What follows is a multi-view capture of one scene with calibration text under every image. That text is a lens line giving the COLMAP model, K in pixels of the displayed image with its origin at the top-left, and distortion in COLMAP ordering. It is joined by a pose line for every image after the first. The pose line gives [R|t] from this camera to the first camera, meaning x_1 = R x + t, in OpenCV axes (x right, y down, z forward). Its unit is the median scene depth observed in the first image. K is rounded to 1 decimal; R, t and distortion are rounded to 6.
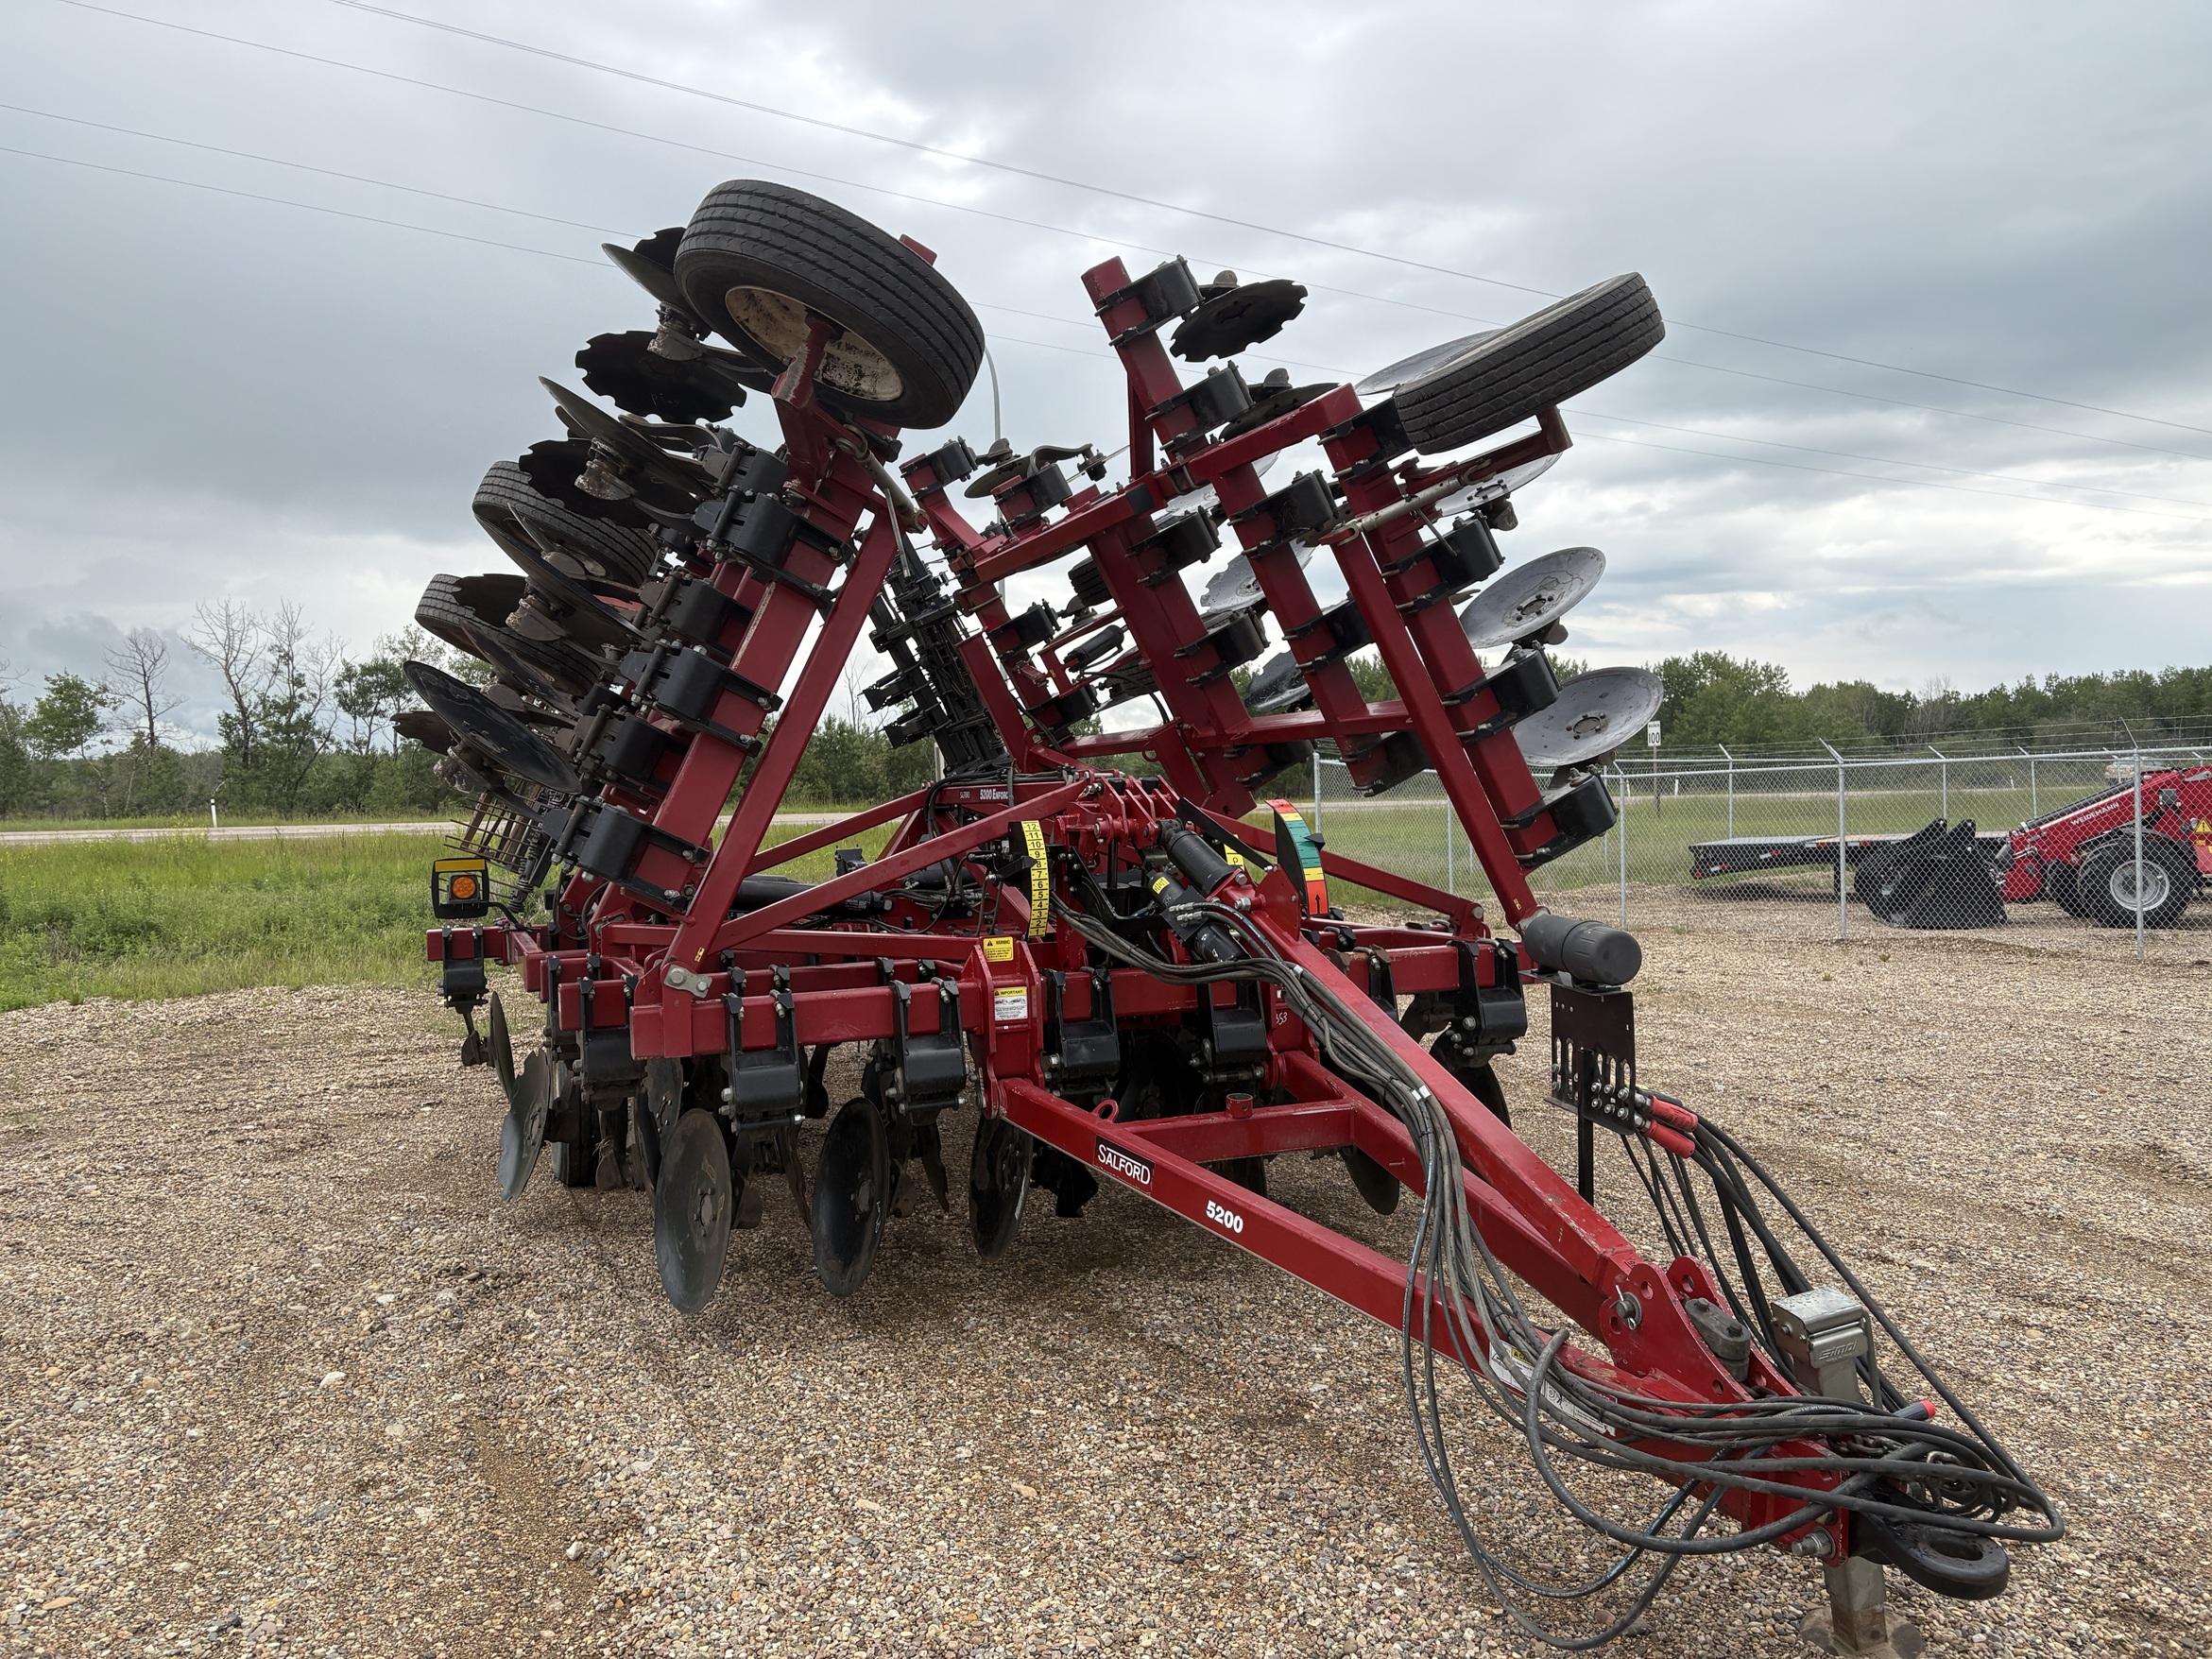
lens RADIAL K [[1687.3, 0, 1106.0], [0, 1687.3, 829.5], [0, 0, 1]] dist [0.076342, -0.115019]
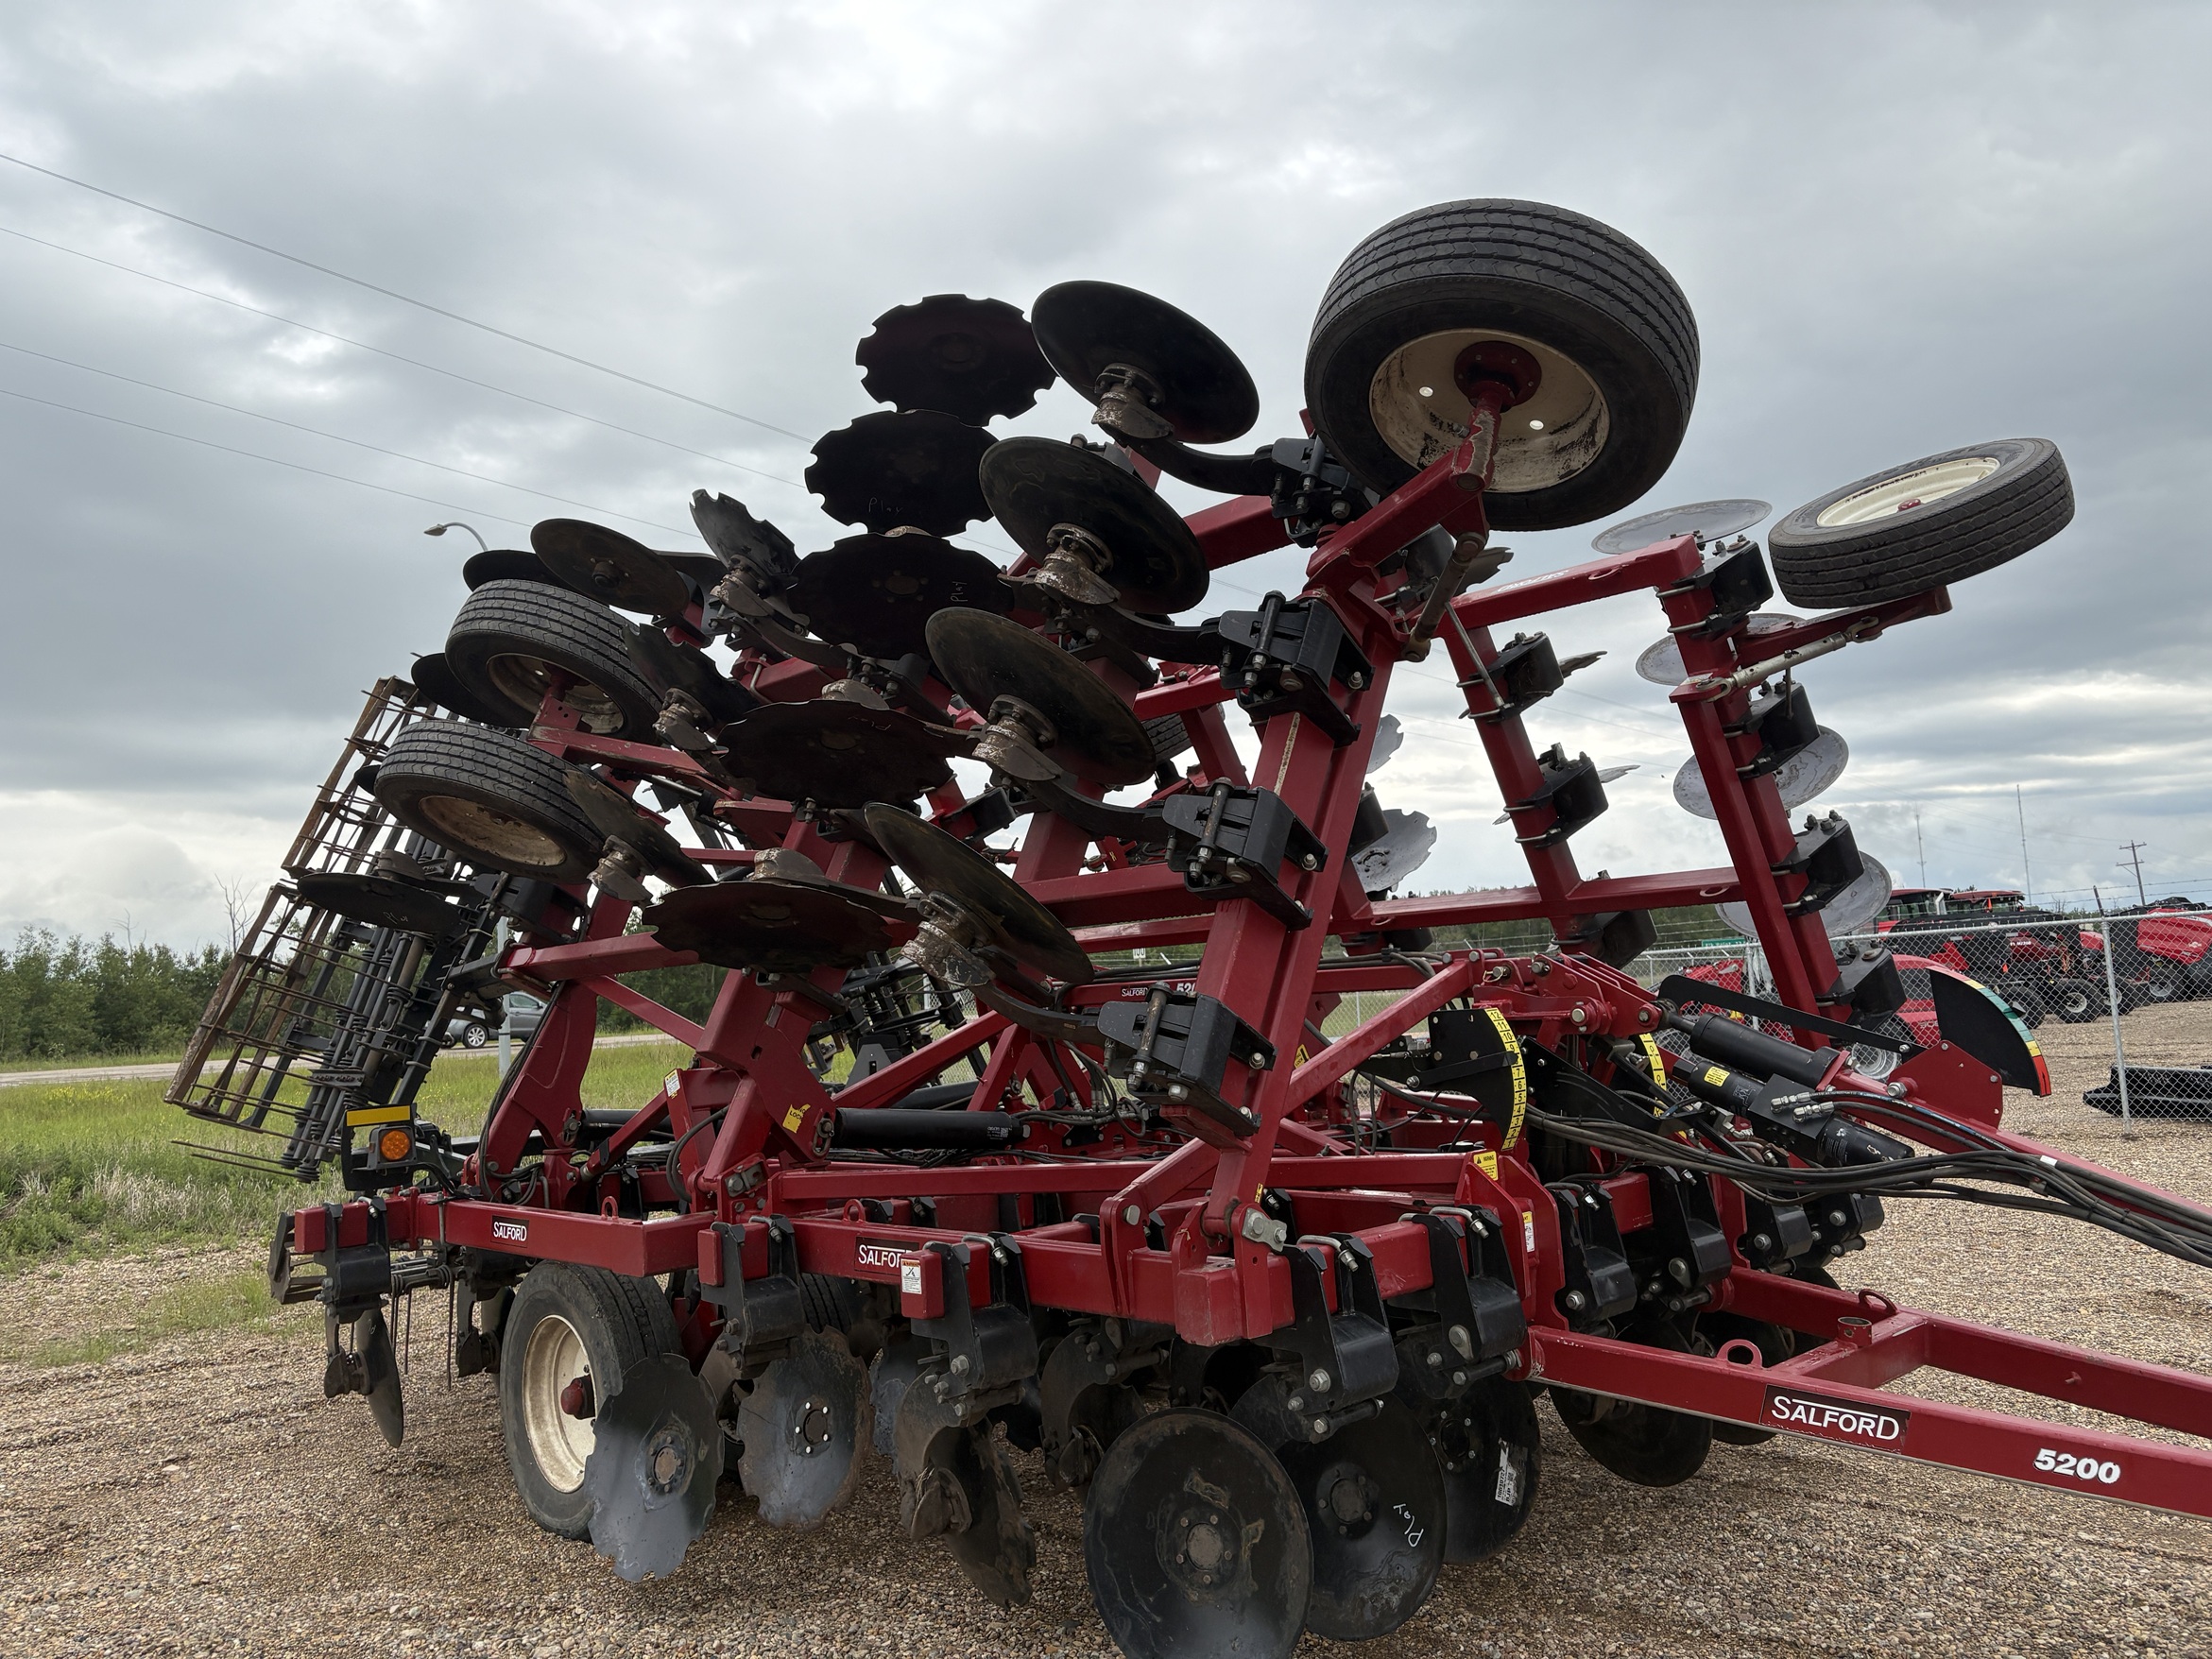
lens RADIAL K [[1698.4, 0, 1106.0], [0, 1698.4, 829.5], [0, 0, 1]] dist [0.064099, -0.005711]
pose [[0.941366, 0.008306, 0.337286, -0.474532], [0.036037, 0.991502, -0.124997, 0.005209], [-0.335458, 0.129823, 0.933067, 0.249443]]
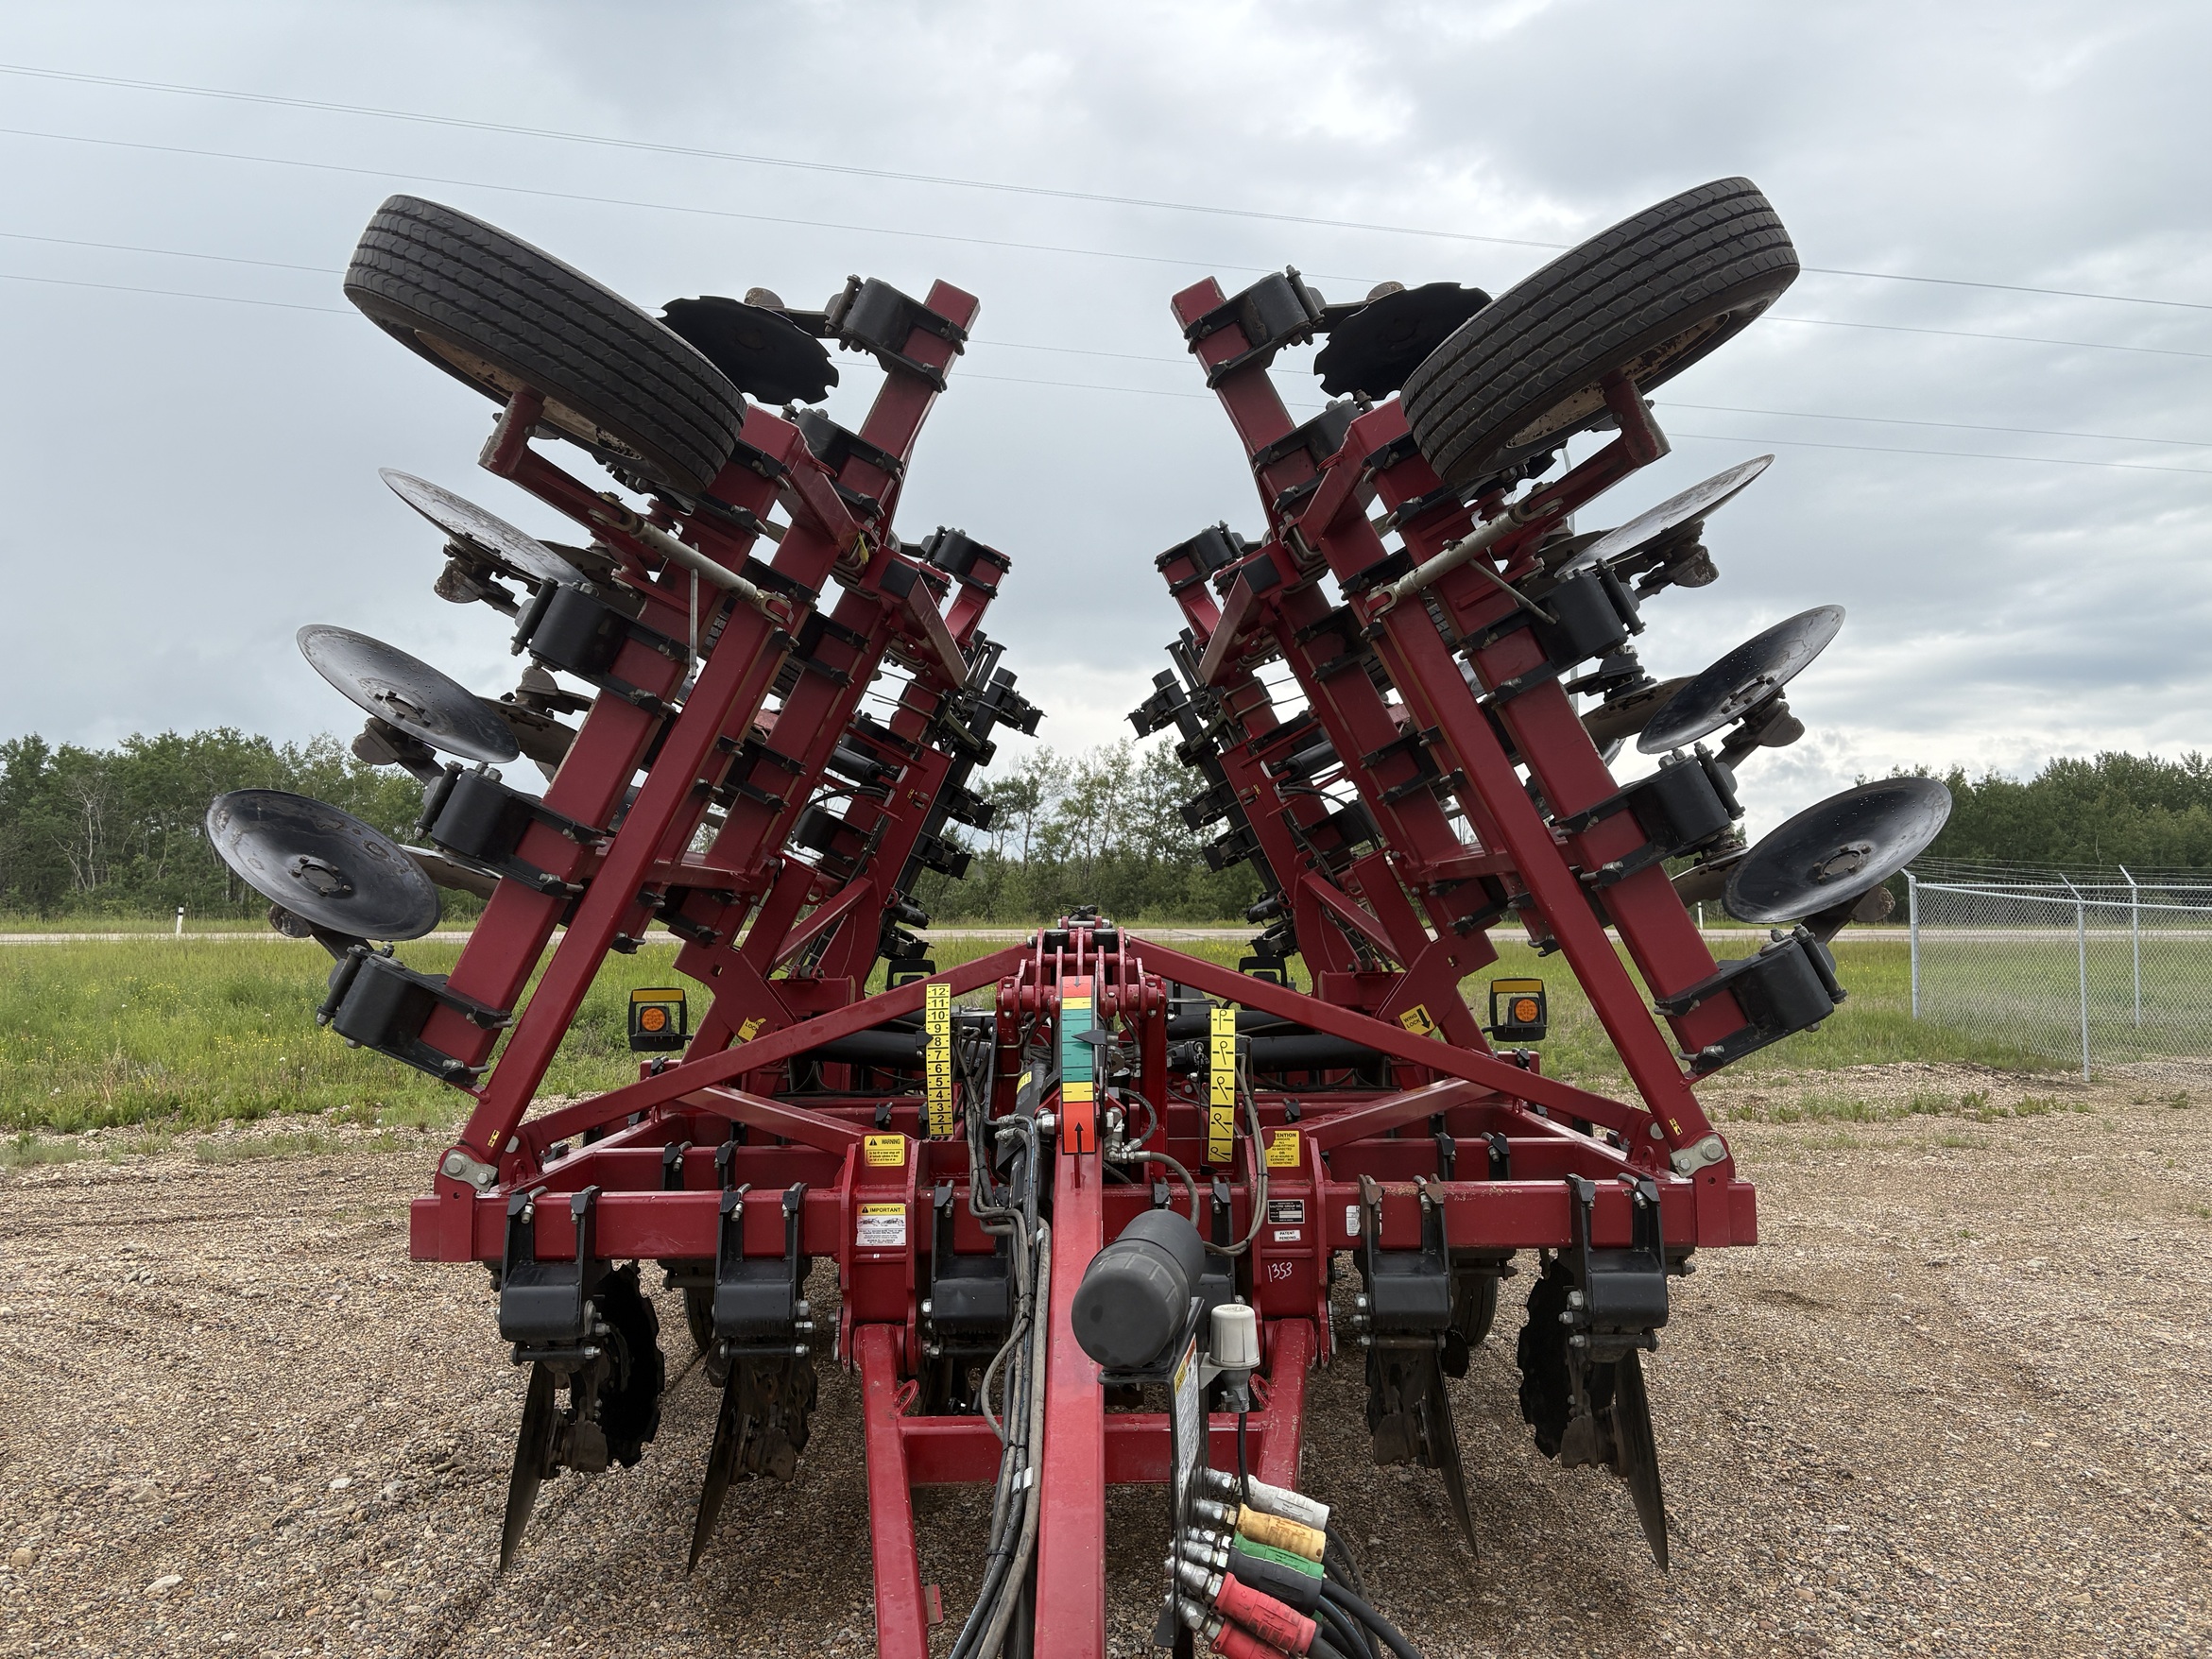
lens RADIAL K [[1714.8, 0, 1106.0], [0, 1714.8, 829.5], [0, 0, 1]] dist [0.007402, -0.002917]
pose [[0.925688, -0.001170, -0.378285, 0.300718], [-0.023502, 0.997886, -0.060597, -0.027920], [0.377556, 0.064984, 0.923704, 0.280252]]
